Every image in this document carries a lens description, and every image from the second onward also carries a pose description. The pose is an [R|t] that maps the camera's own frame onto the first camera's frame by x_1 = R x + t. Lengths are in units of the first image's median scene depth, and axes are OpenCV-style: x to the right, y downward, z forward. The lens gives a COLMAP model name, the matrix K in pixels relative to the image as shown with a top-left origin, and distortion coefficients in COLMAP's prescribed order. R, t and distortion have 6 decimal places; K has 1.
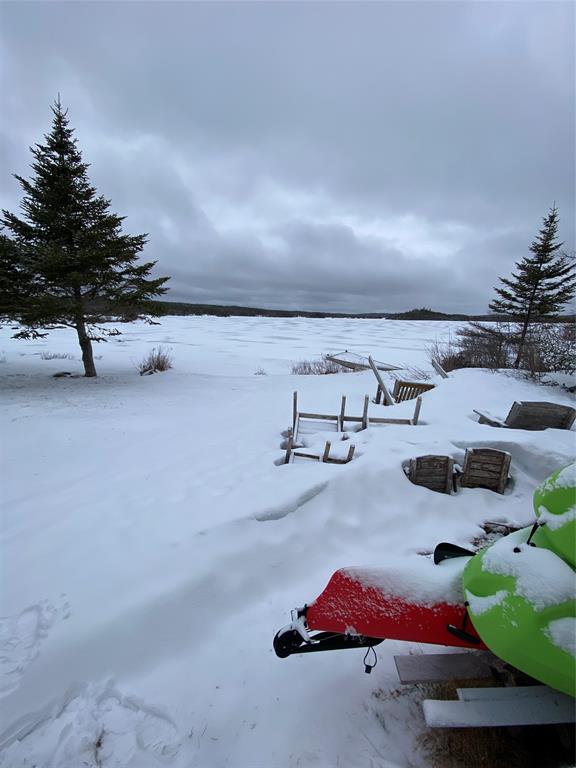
lens RADIAL K [[308.4, 0, 287.9], [0, 308.4, 380.7], [0, 0, 1]] dist [0.027713, -0.026728]
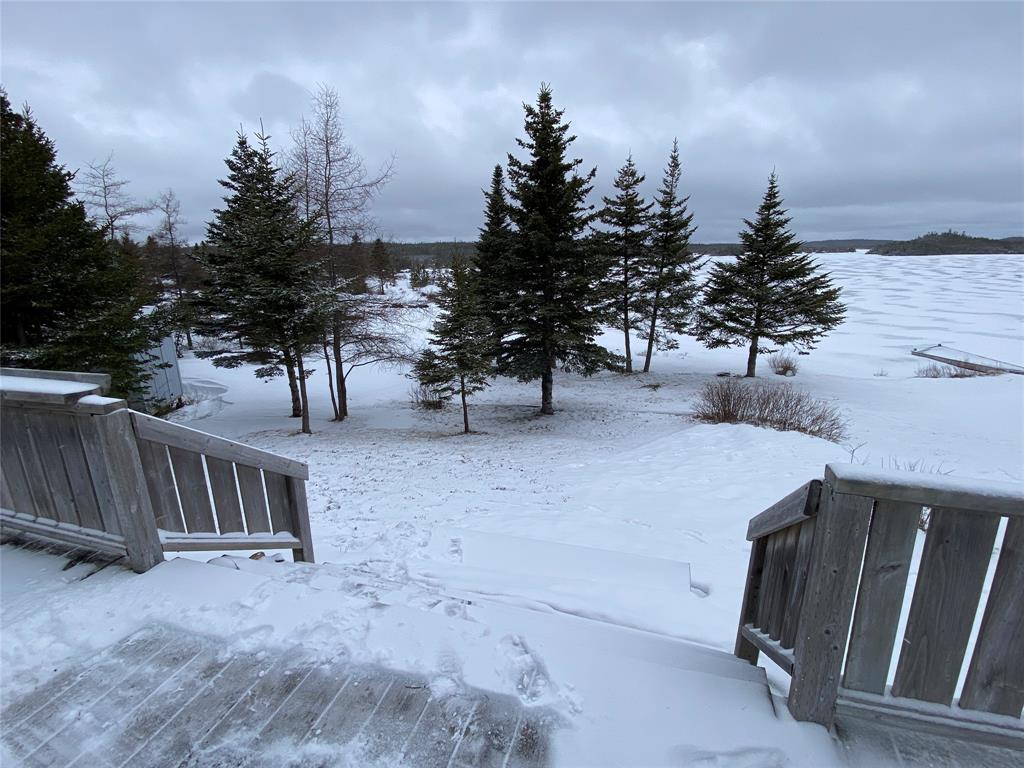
lens RADIAL K [[490.4, 0, 509.7], [0, 490.4, 384.6], [0, 0, 1]] dist [0.036832, -0.031254]
pose [[0.957730, 0.029677, -0.286132, -0.935919], [-0.015421, 0.998531, 0.051951, -0.067528], [0.287254, -0.045342, 0.956781, -1.113207]]
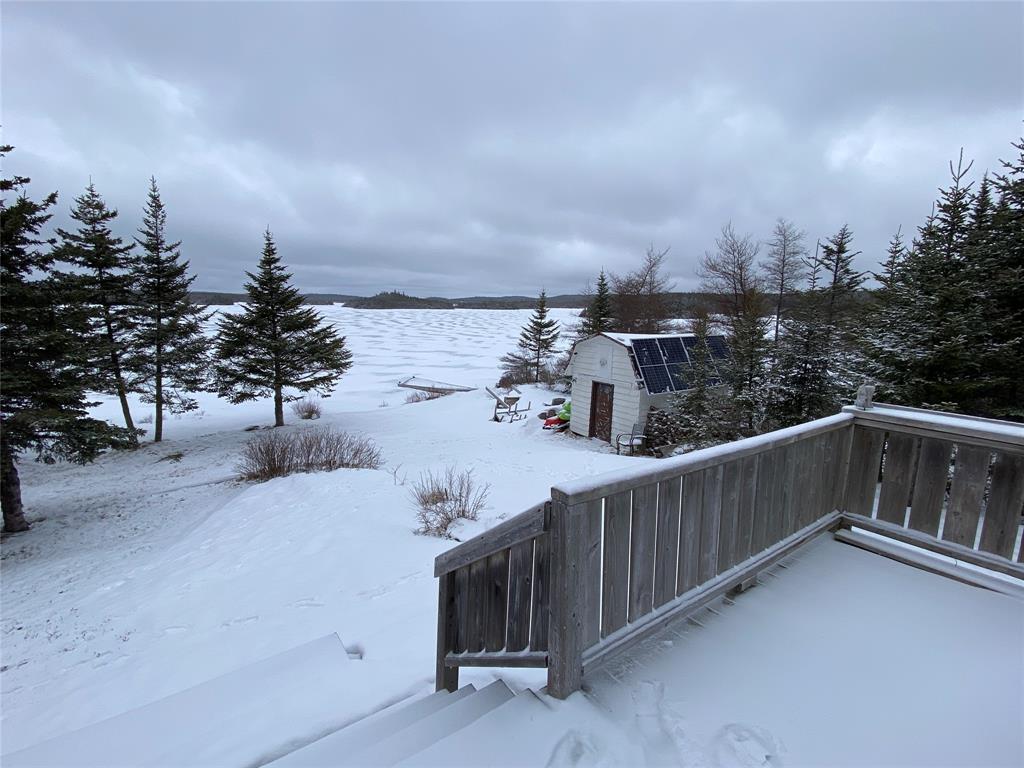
lens RADIAL K [[490.4, 0, 509.7], [0, 490.4, 384.6], [0, 0, 1]] dist [0.036832, -0.031254]
pose [[0.800237, -0.114726, 0.588608, -0.989183], [0.132679, 0.991077, 0.012790, -0.077914], [-0.584822, 0.067861, 0.808318, -1.097938]]
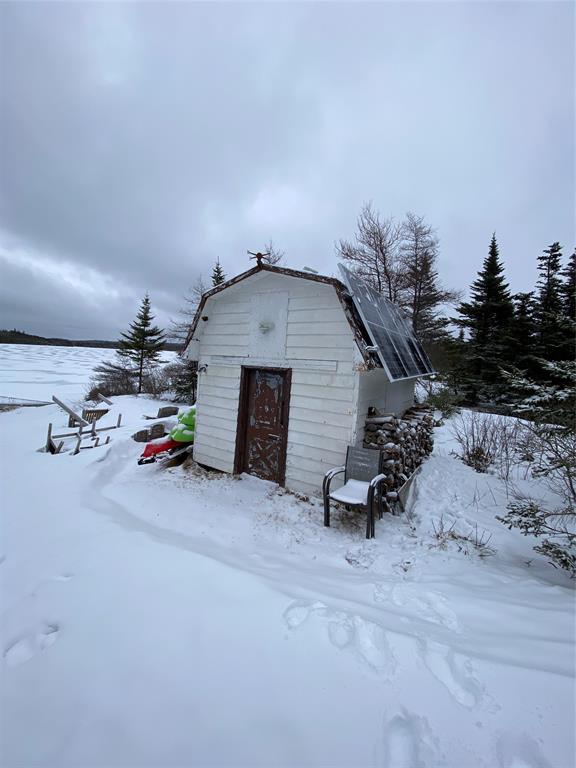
lens RADIAL K [[308.4, 0, 287.9], [0, 308.4, 380.7], [0, 0, 1]] dist [0.027713, -0.026728]
pose [[0.429544, -0.071446, 0.900215, -0.343850], [0.142395, 0.989753, 0.010608, -0.010326], [-0.891749, 0.123630, 0.435316, -0.342329]]
